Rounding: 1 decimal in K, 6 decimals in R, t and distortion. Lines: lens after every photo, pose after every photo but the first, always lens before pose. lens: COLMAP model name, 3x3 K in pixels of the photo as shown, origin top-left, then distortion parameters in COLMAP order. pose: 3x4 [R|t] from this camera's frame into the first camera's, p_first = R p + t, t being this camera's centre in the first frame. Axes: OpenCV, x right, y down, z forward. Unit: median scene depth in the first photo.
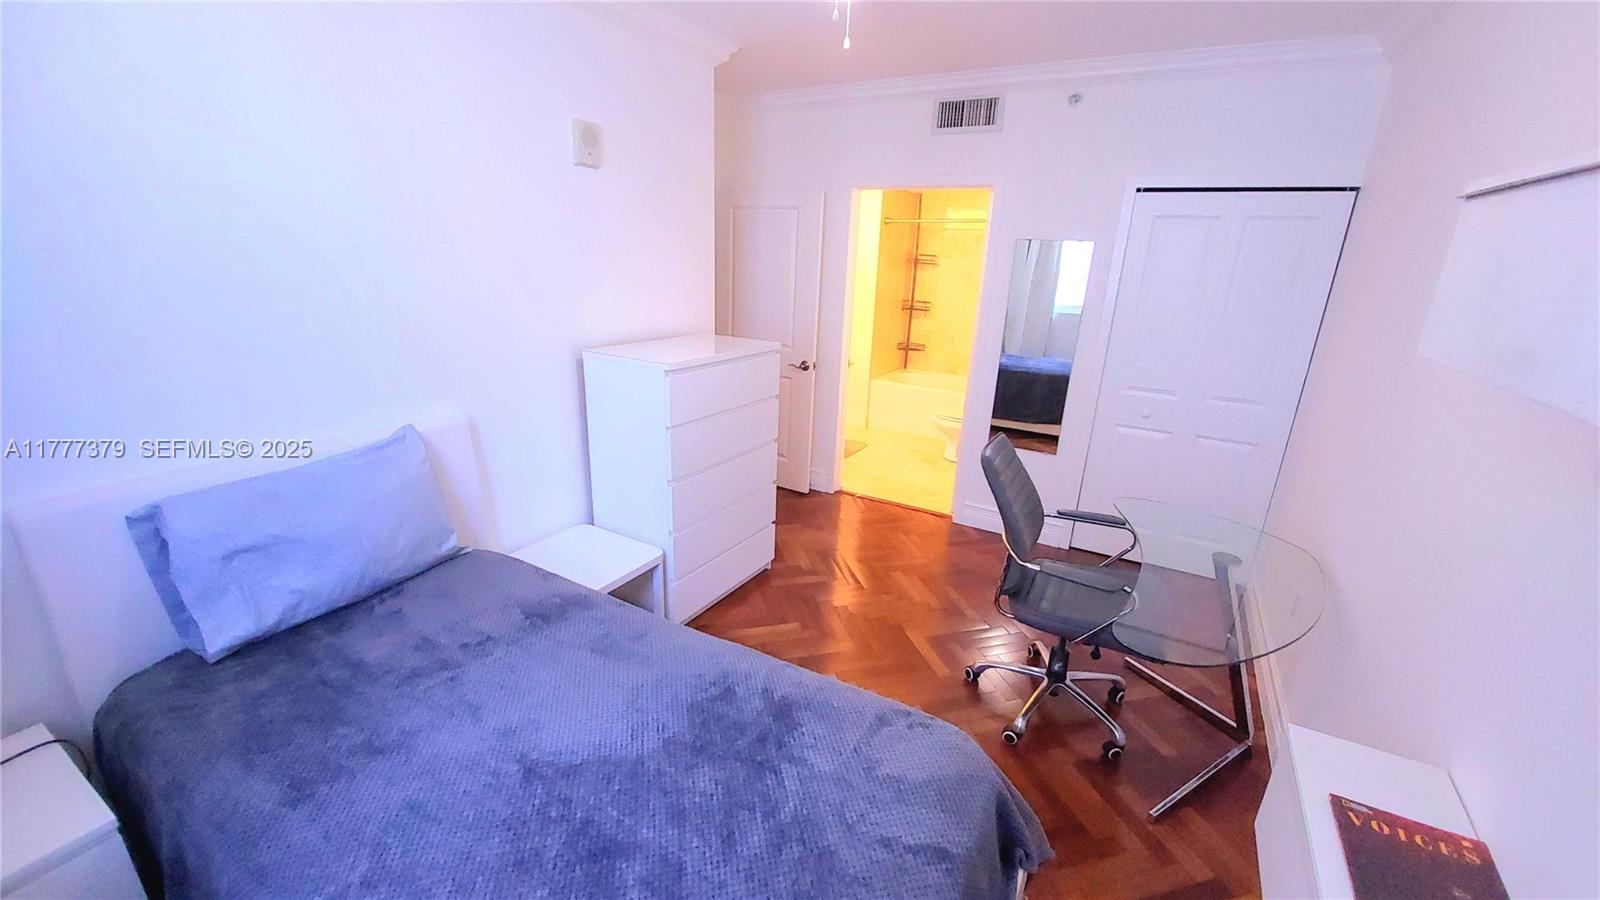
lens RADIAL K [[628.9, 0, 802.6], [0, 628.9, 446.1], [0, 0, 1]] dist [-0.011165, -0.000453]
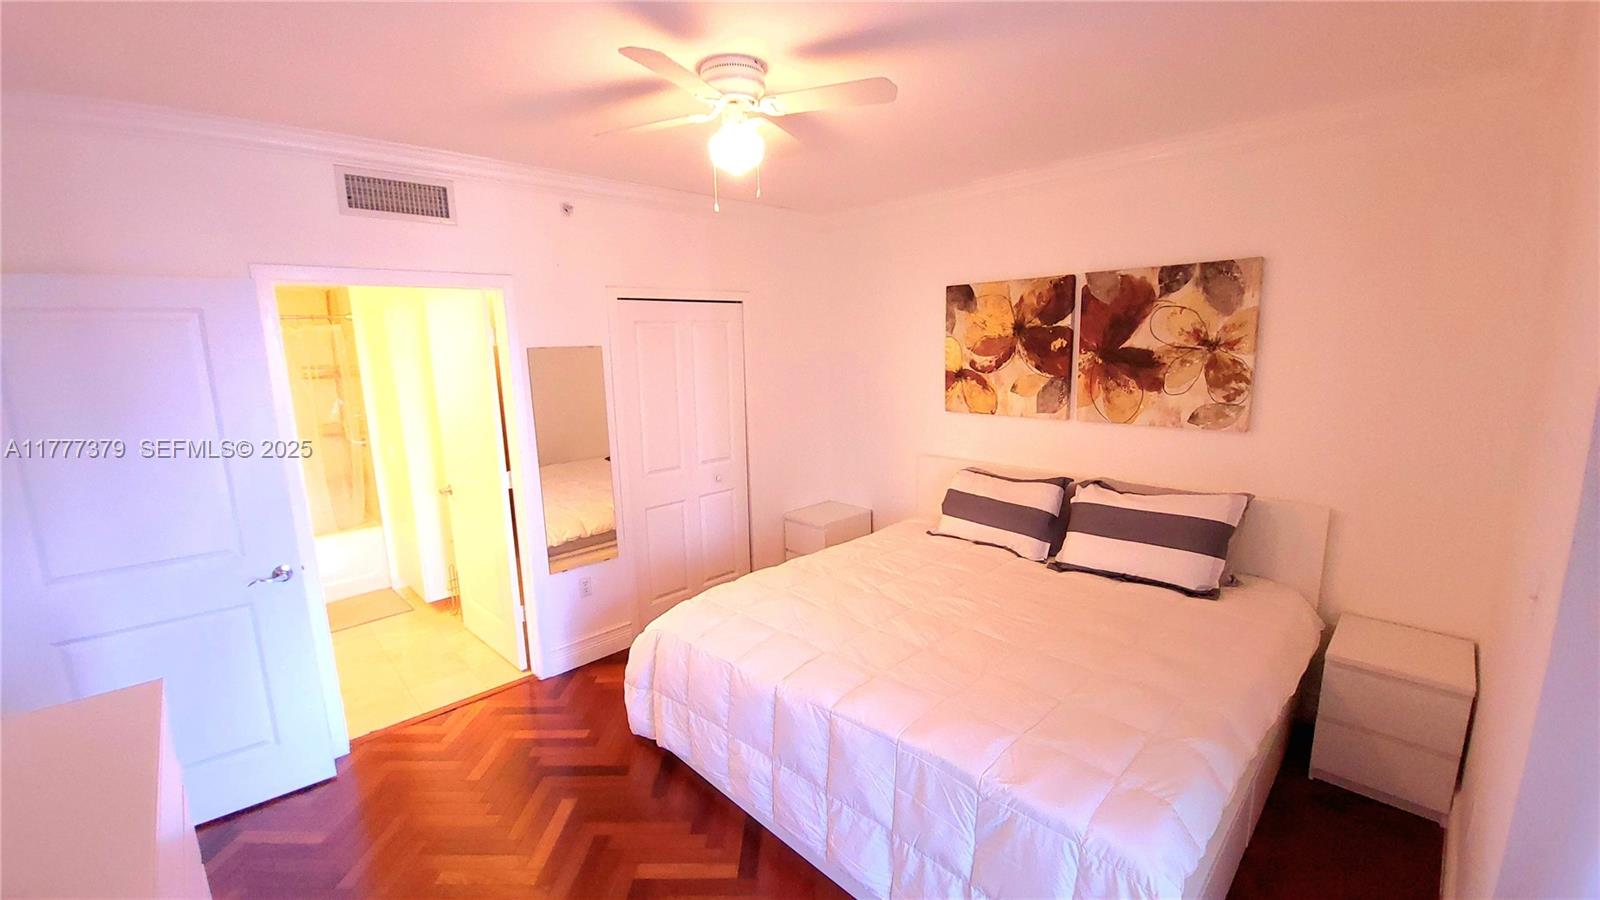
lens RADIAL K [[628.9, 0, 803.0], [0, 628.9, 454.8], [0, 0, 1]] dist [-0.011165, -0.000453]
pose [[0.253677, -0.210643, 0.944075, -0.417482], [0.327424, 0.937085, 0.121103, -0.169837], [-0.910187, 0.278392, 0.306687, 0.416236]]
